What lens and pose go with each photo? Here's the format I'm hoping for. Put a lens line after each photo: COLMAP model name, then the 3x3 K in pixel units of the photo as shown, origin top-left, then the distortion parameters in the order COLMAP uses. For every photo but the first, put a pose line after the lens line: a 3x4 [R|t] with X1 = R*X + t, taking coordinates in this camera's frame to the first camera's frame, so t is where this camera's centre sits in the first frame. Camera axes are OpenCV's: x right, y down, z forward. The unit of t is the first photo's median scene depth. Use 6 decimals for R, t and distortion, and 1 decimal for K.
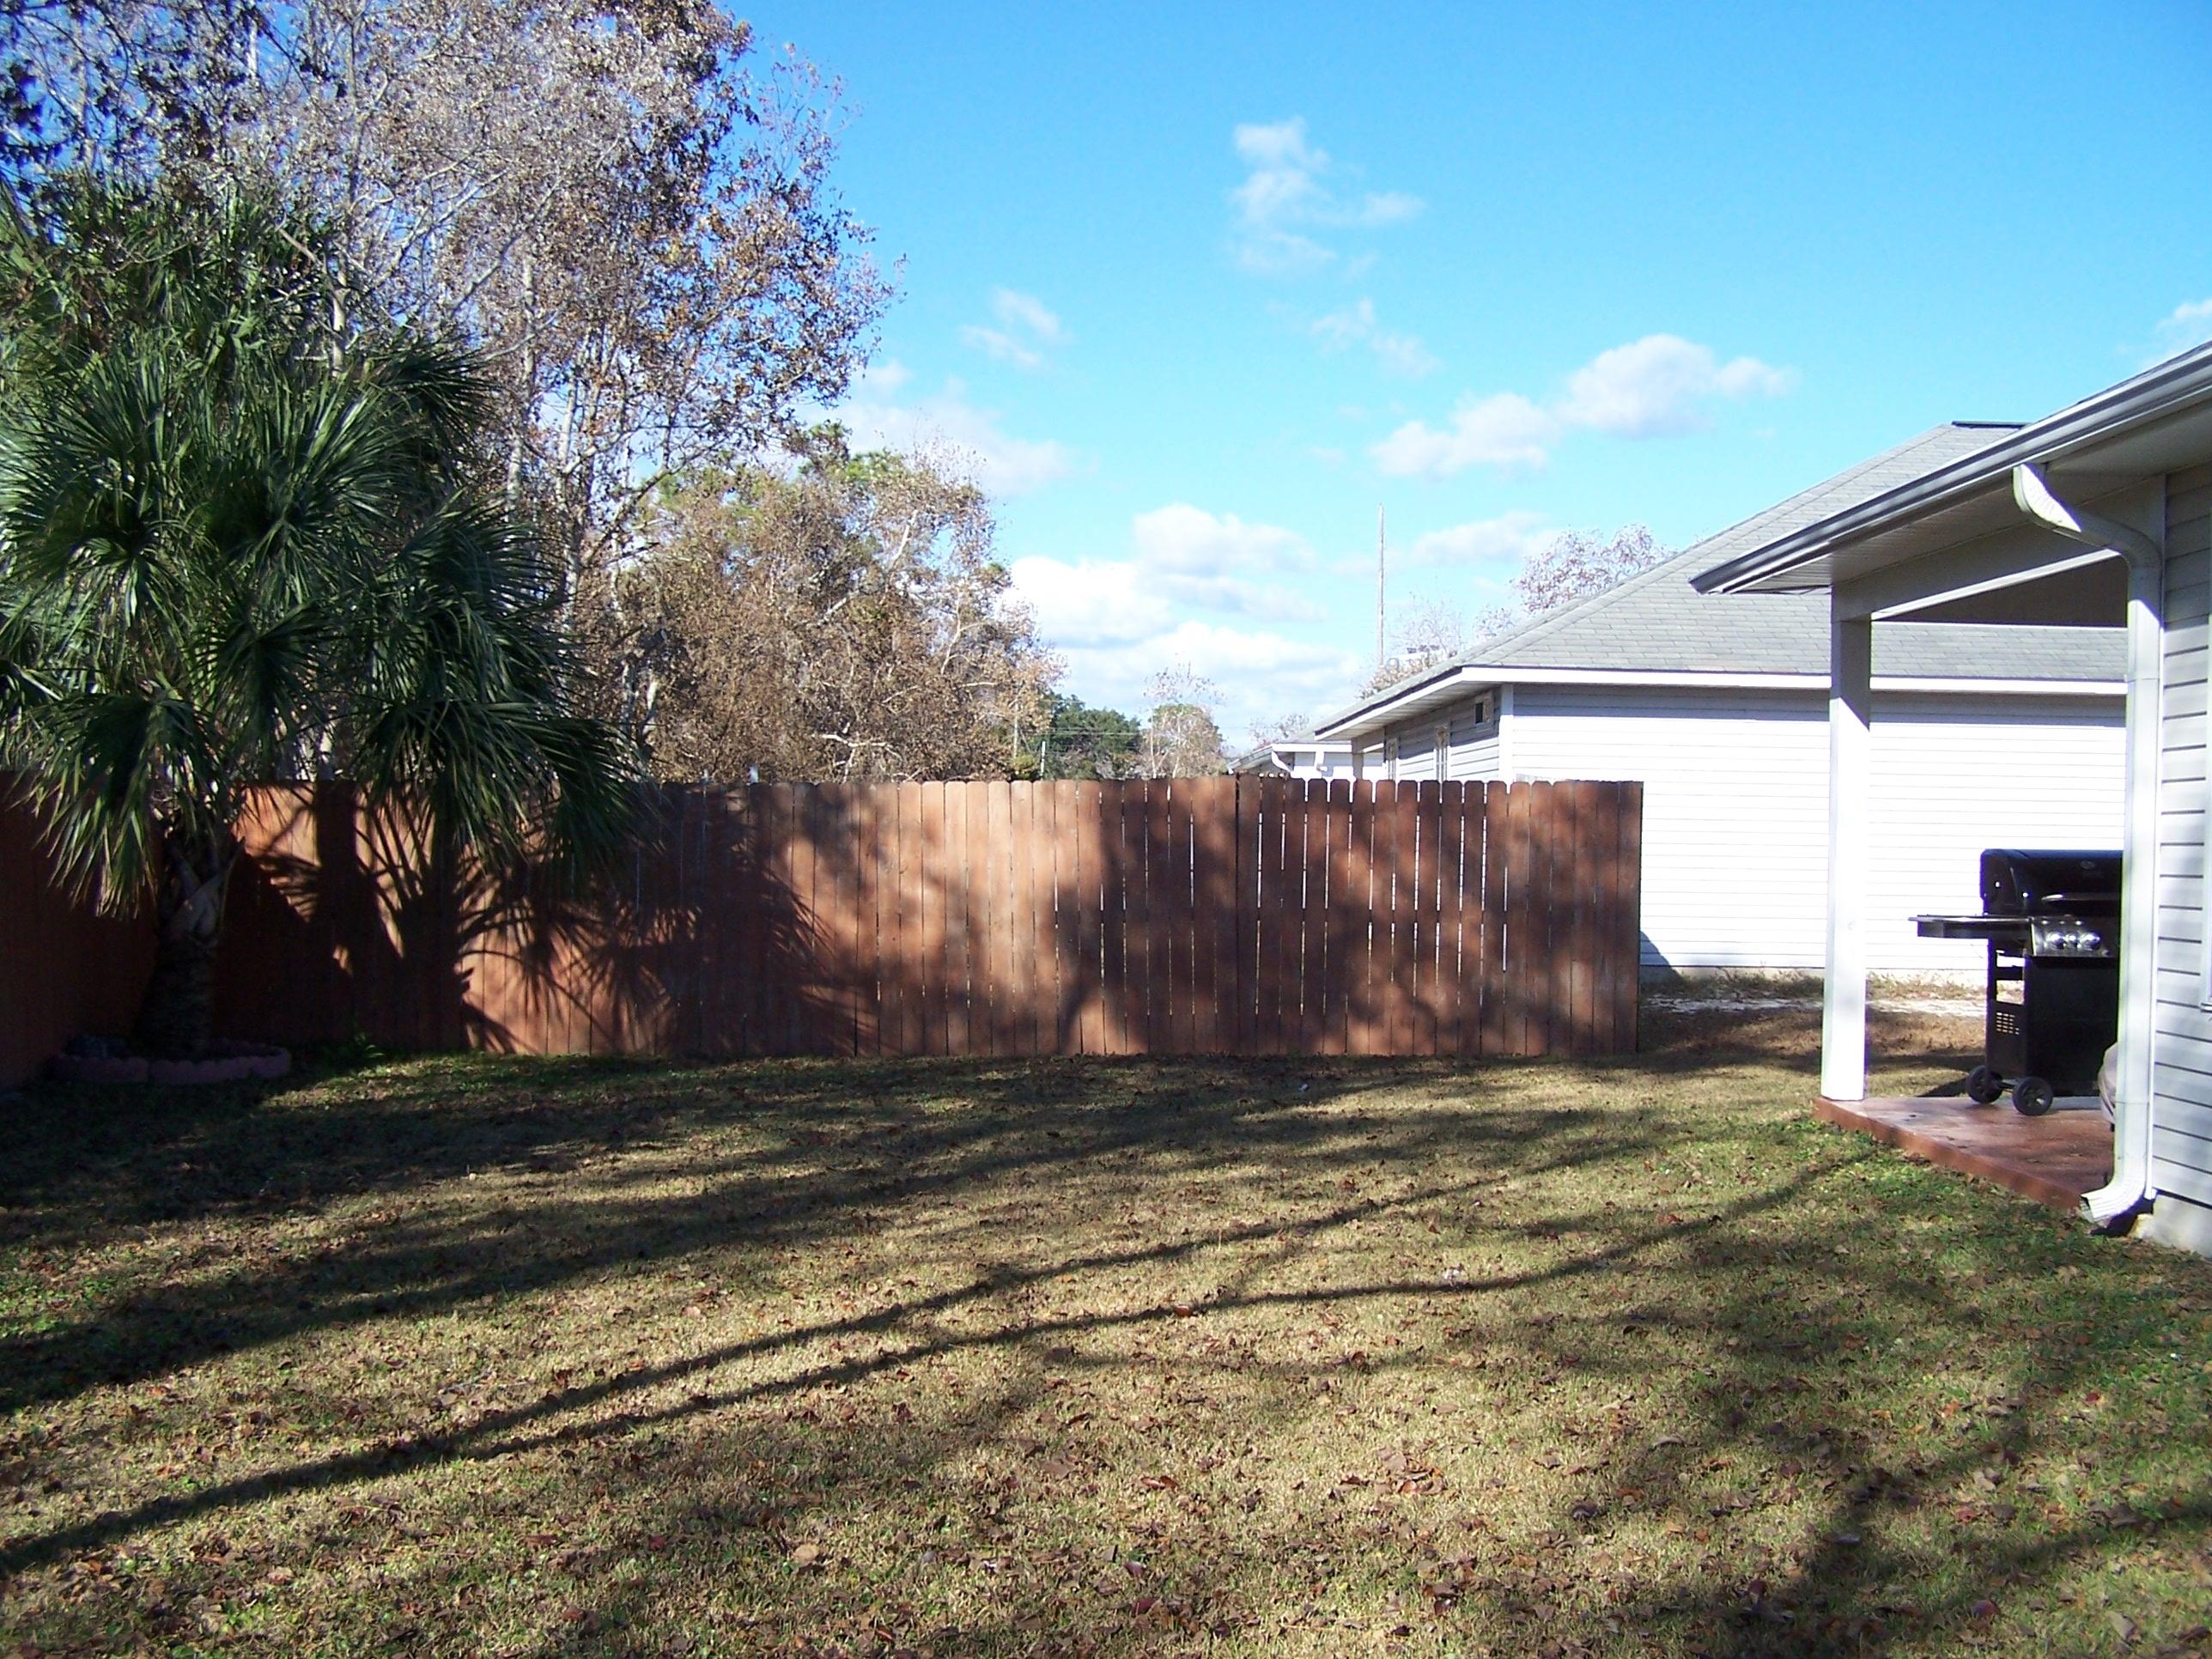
lens RADIAL K [[2532.7, 0, 1067.2], [0, 2532.7, 892.9], [0, 0, 1]] dist [-0.201842, 0.380748]
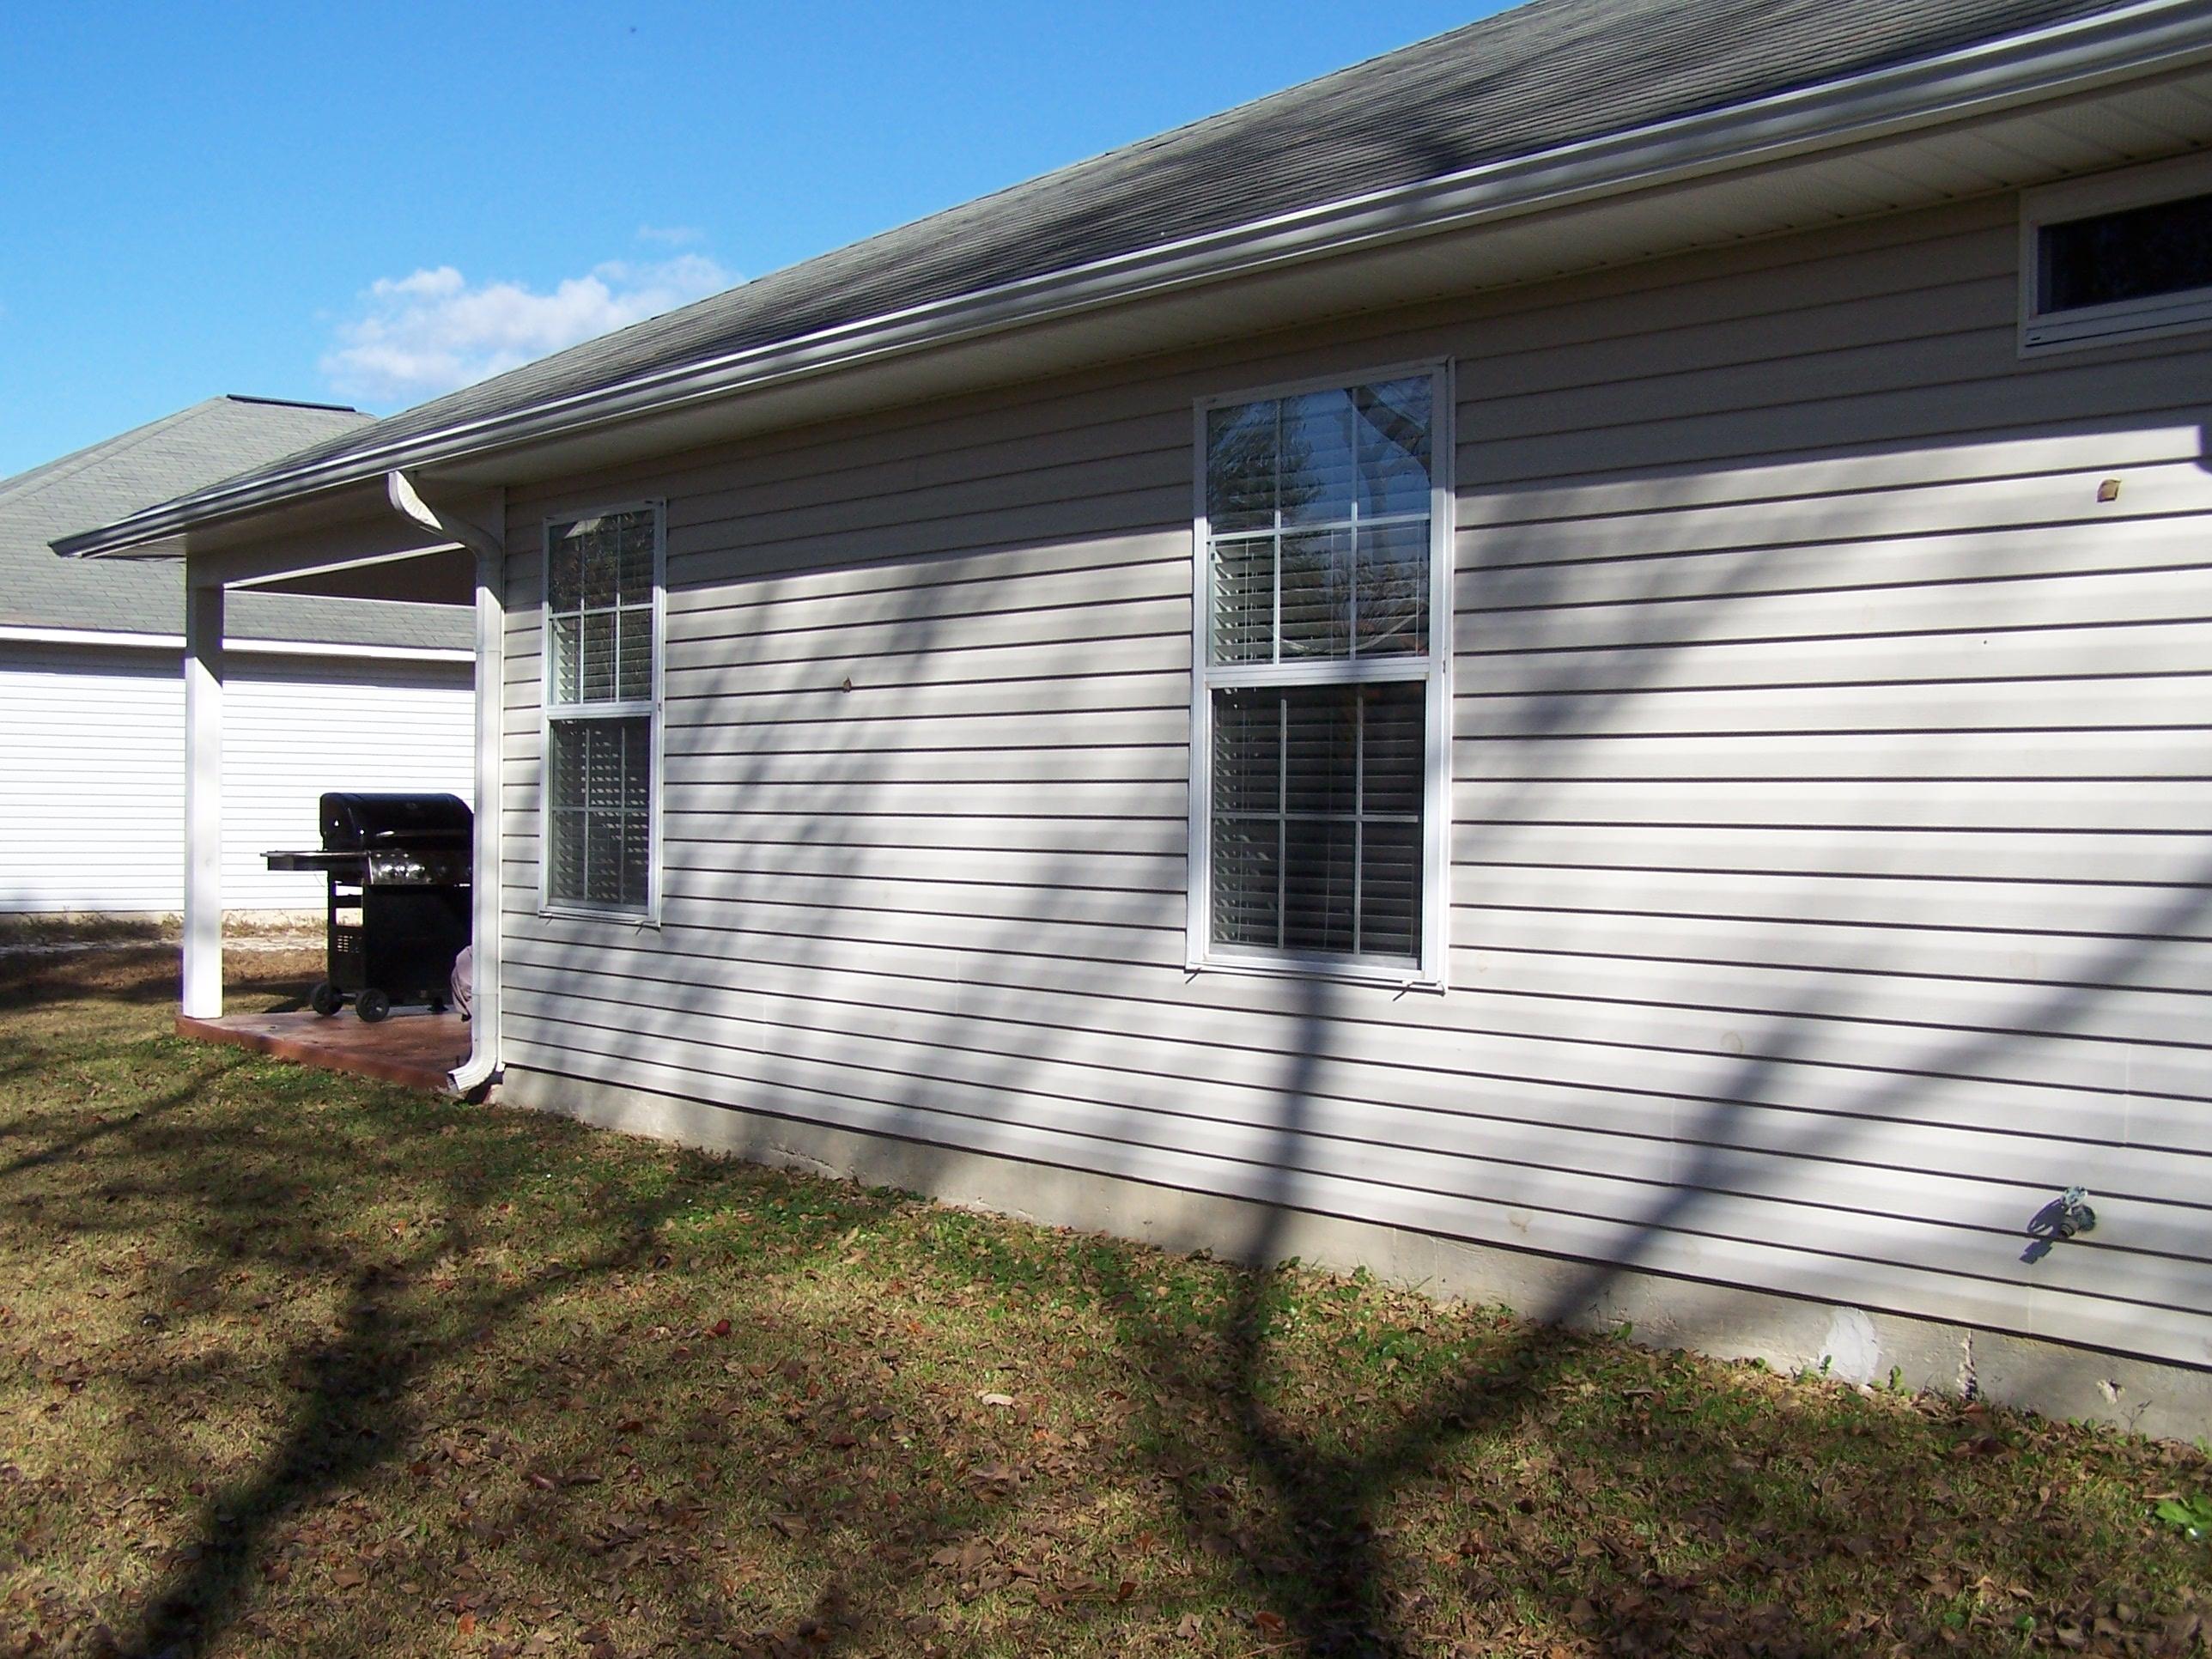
lens RADIAL K [[2532.7, 0, 1067.2], [0, 2532.7, 892.9], [0, 0, 1]] dist [-0.201842, 0.380748]
pose [[0.771116, -0.023638, 0.636256, -0.127412], [0.012215, 0.999676, 0.022335, 0.008930], [-0.636578, -0.009451, 0.771155, -0.136701]]
